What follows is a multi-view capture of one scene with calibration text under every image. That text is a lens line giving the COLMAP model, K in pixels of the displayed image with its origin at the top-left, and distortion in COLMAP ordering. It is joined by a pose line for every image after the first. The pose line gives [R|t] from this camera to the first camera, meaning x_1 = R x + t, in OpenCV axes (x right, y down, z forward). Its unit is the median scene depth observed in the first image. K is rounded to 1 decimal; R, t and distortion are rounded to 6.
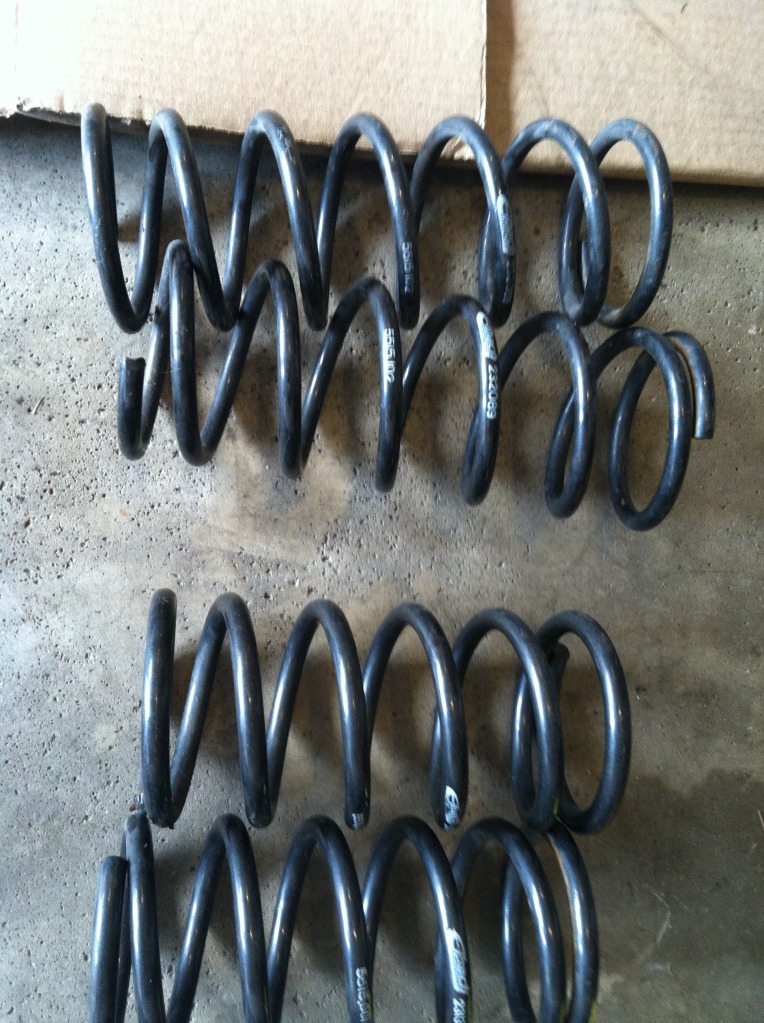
lens RADIAL K [[882.6, 0, 382.0], [0, 882.6, 511.5], [0, 0, 1]] dist [0.060698, 0.000791]
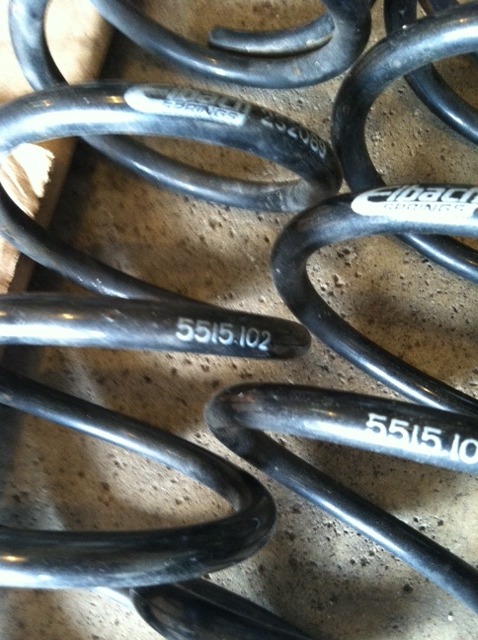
lens RADIAL K [[554.3, 0, 239.0], [0, 554.3, 320.0], [0, 0, 1]] dist [0.001506, -0.002433]
pose [[0.245434, -0.969345, -0.011475, 0.035928], [0.967613, 0.245682, -0.058008, -0.220154], [0.059049, 0.003134, 0.998250, 0.622394]]
